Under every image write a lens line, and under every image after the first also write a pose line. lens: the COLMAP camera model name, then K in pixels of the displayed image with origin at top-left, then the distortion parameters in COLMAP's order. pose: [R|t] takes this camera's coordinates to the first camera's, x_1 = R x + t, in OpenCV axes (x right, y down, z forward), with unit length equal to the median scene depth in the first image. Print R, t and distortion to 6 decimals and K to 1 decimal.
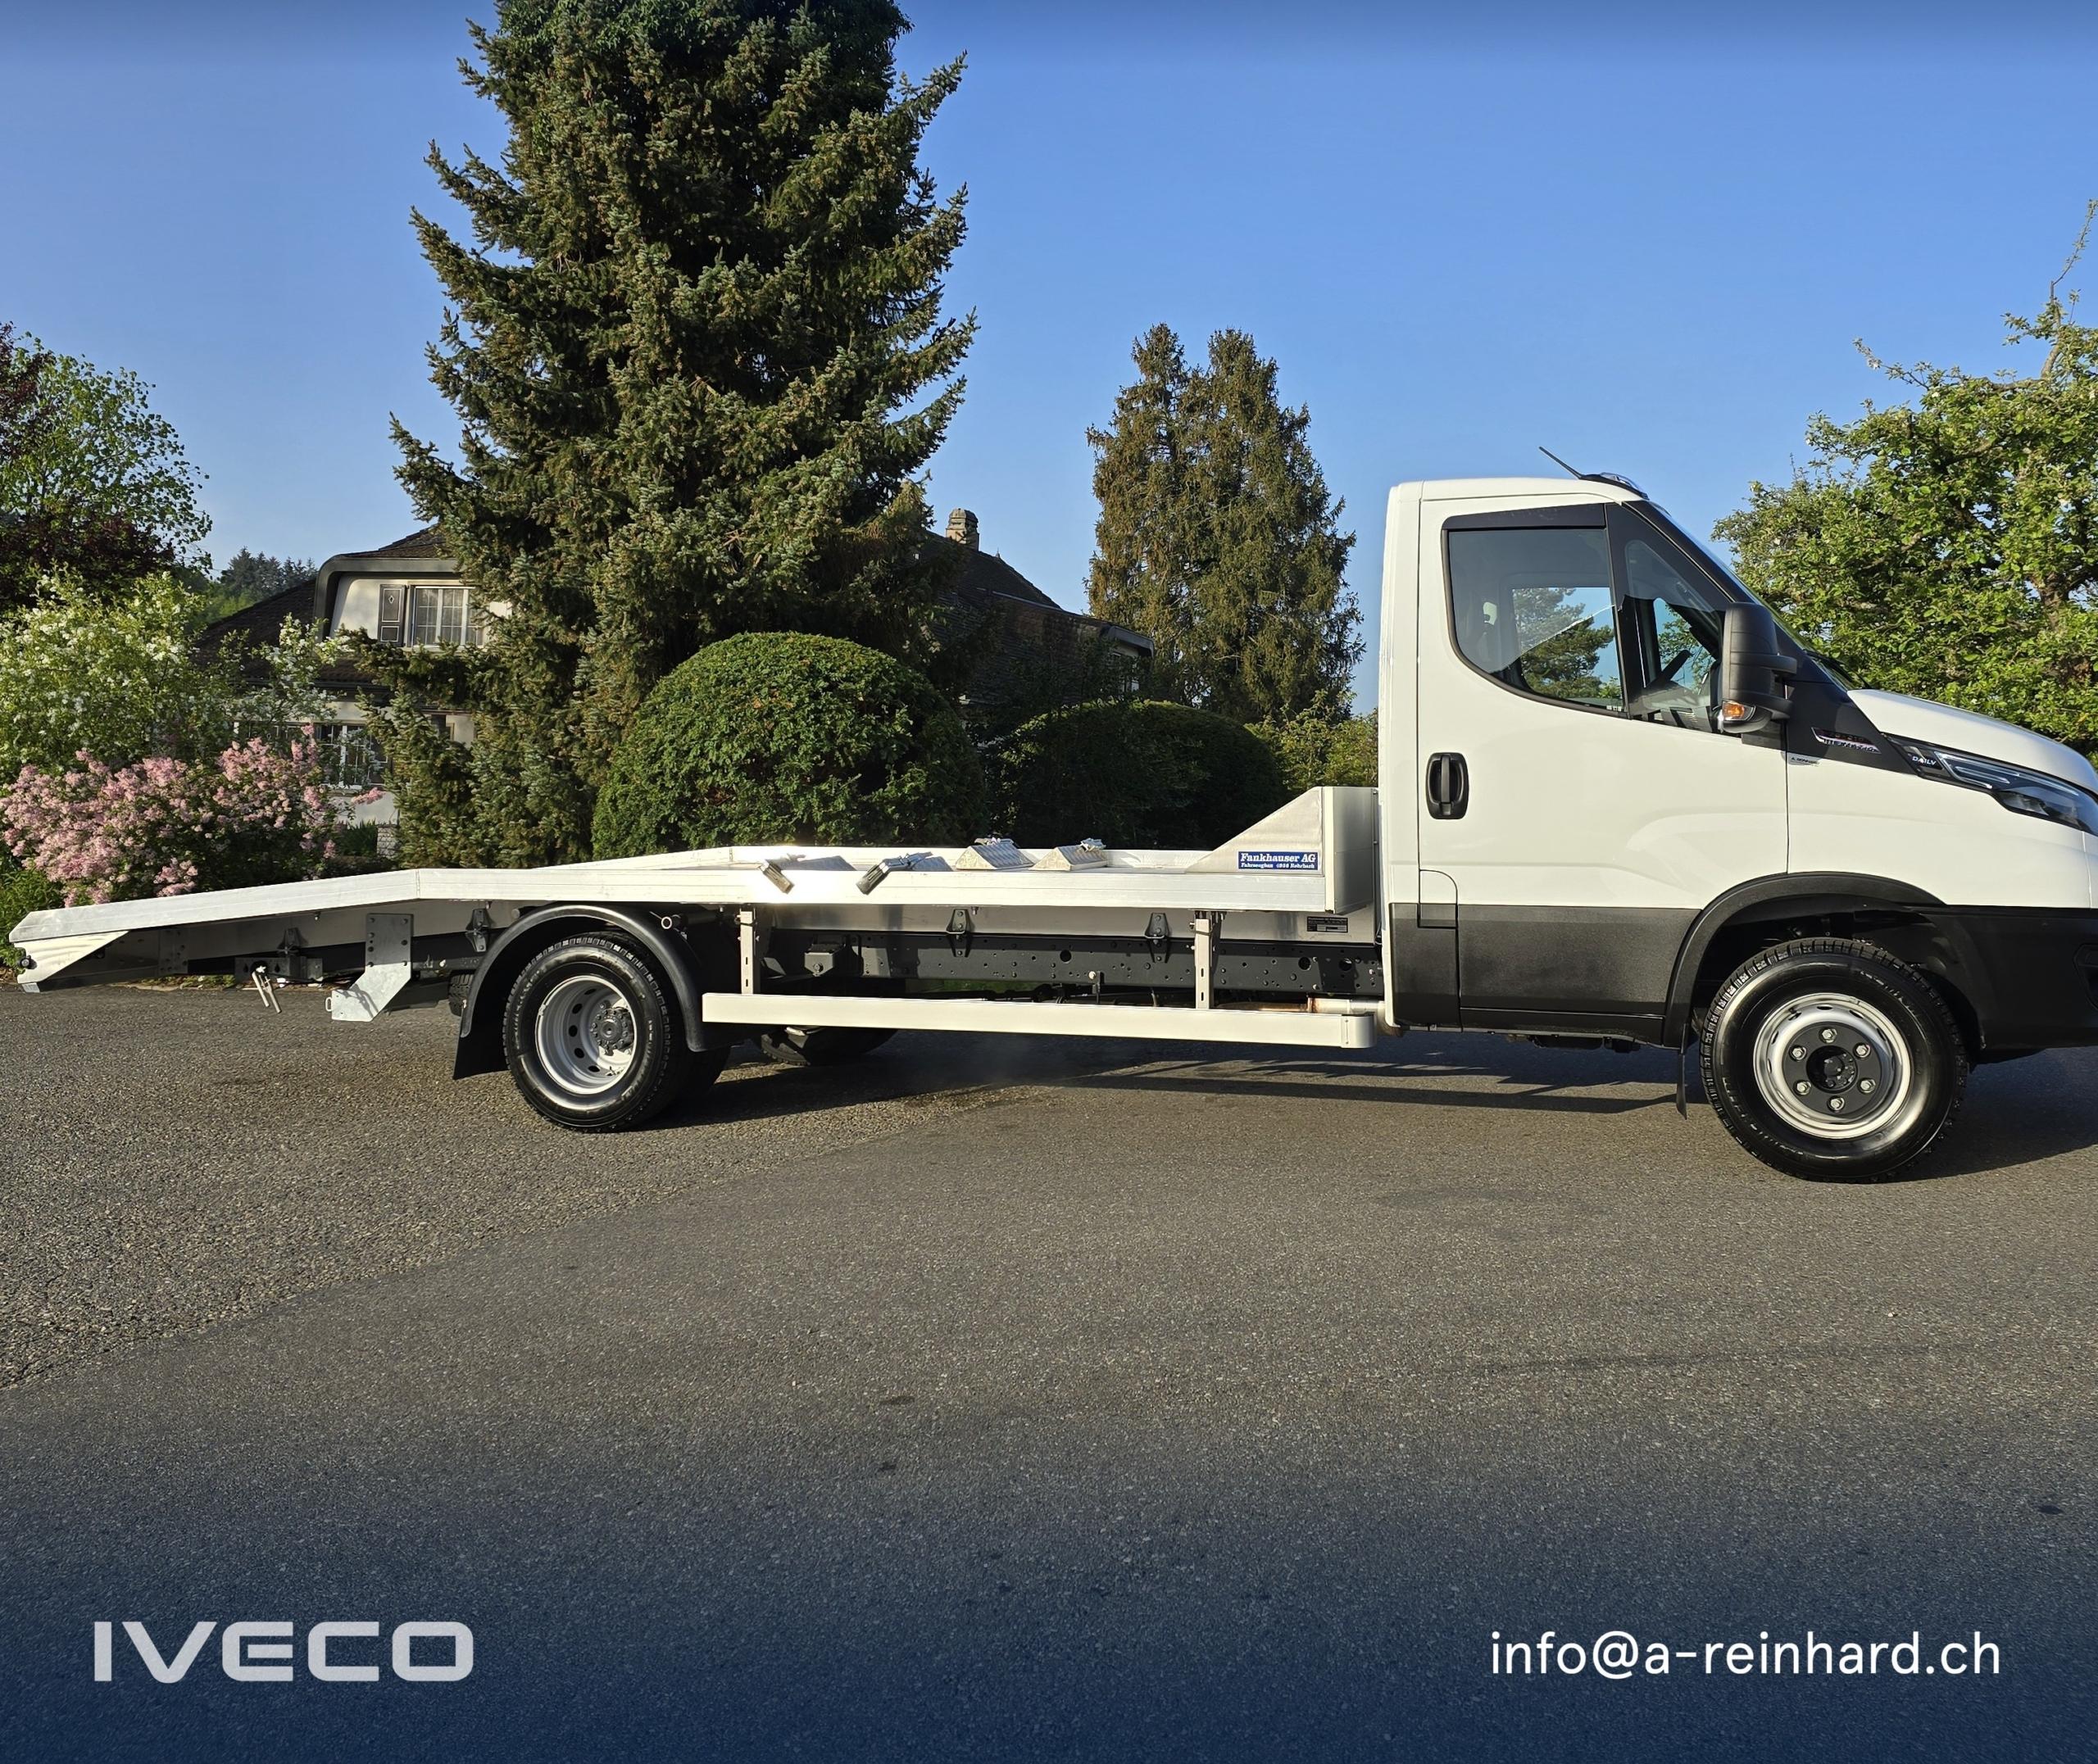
lens RADIAL K [[1961.8, 0, 1041.8], [0, 1961.8, 691.0], [0, 0, 1]] dist [0.114264, -0.232207]
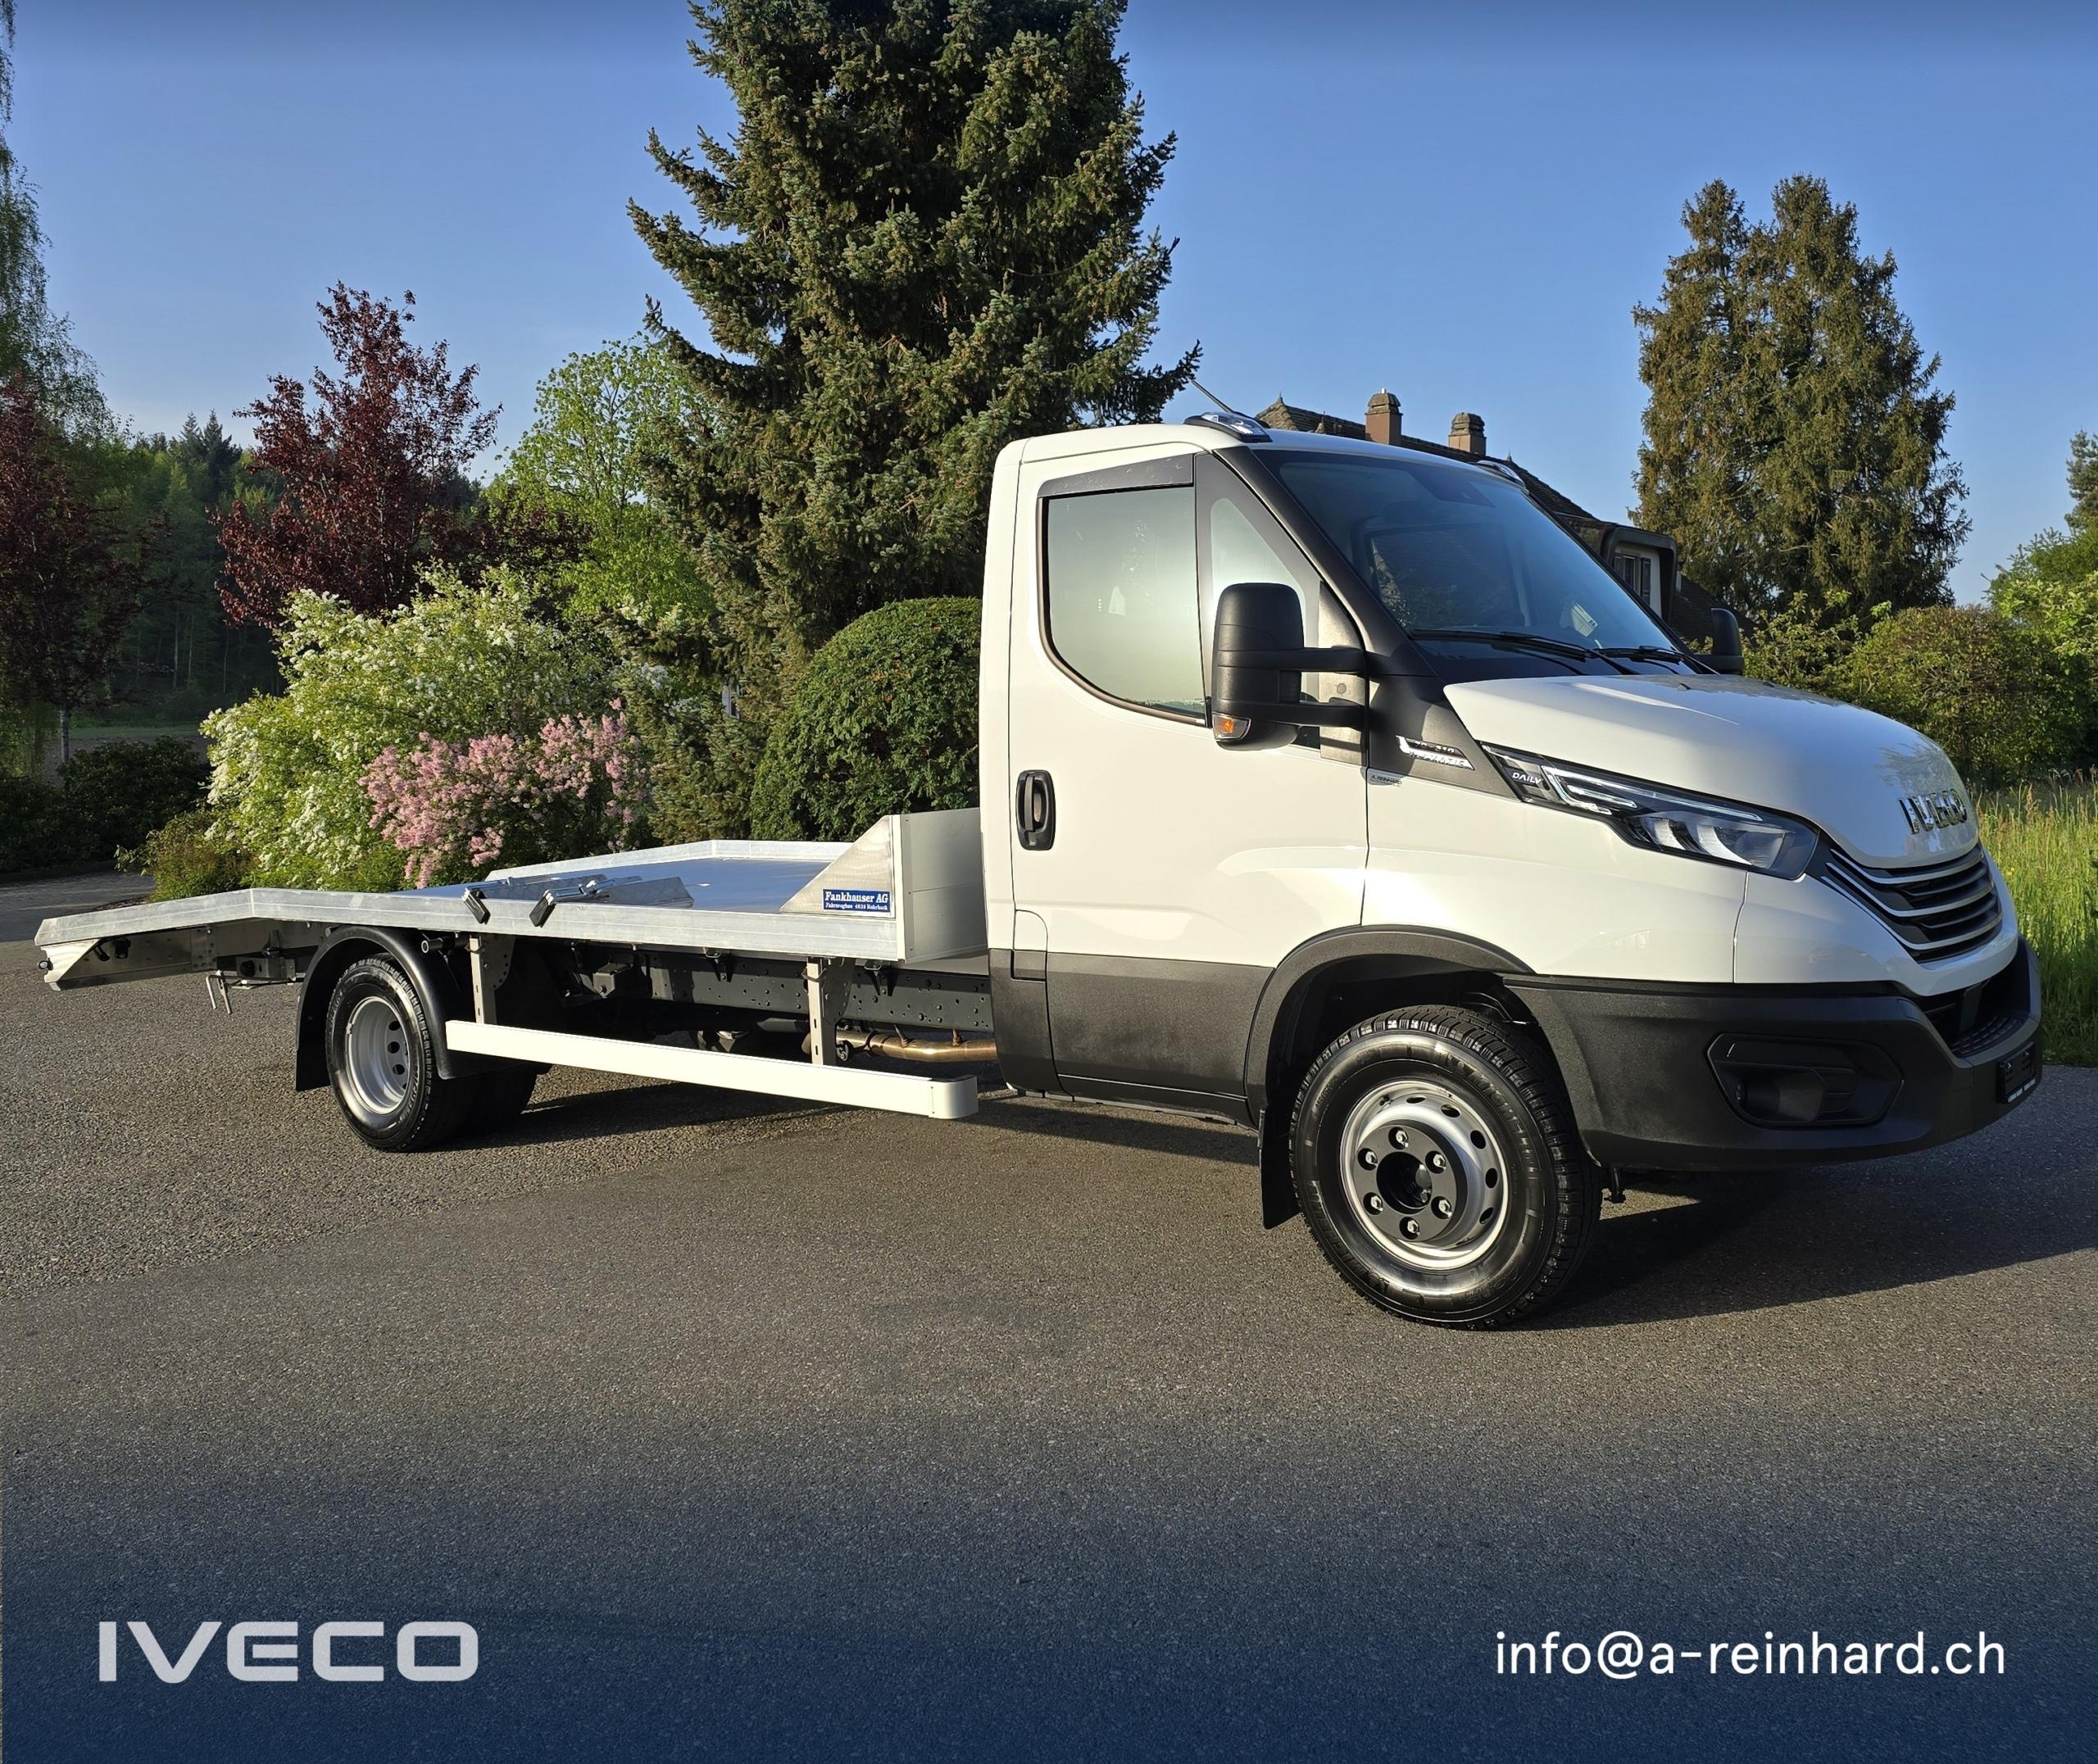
lens RADIAL K [[1918.4, 0, 1007.7], [0, 1918.4, 752.9], [0, 0, 1]] dist [0.092017, -0.113972]
pose [[0.934153, -0.028527, -0.355730, 0.216002], [0.056416, 0.996070, 0.068272, -0.014404], [0.352385, -0.083845, 0.932092, 0.107871]]
